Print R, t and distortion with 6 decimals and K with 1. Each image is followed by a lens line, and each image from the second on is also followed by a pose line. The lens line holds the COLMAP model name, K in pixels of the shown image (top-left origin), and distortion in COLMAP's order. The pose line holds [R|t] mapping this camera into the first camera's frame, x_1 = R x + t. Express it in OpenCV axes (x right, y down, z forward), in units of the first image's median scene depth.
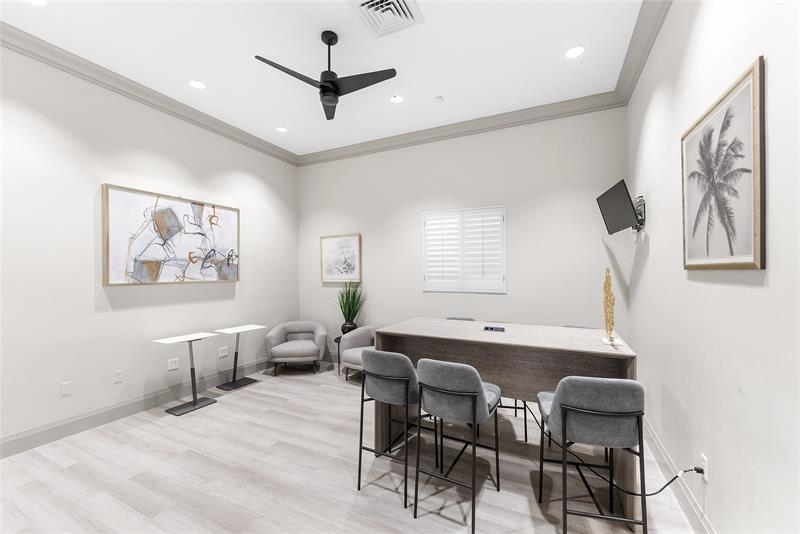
lens RADIAL K [[325.6, 0, 398.3], [0, 325.6, 270.0], [0, 0, 1]] dist [0.002958, -0.000241]
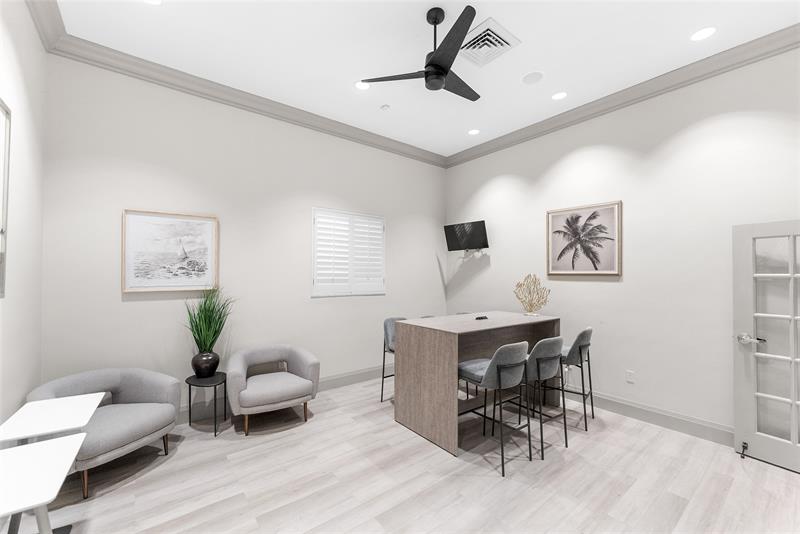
lens RADIAL K [[325.6, 0, 398.7], [0, 325.6, 270.2], [0, 0, 1]] dist [0.002958, -0.000241]
pose [[0.439284, 0.018049, 0.898167, -0.664229], [-0.011635, 0.999829, -0.014401, 0.003136], [-0.898273, -0.004124, 0.439419, 0.441315]]
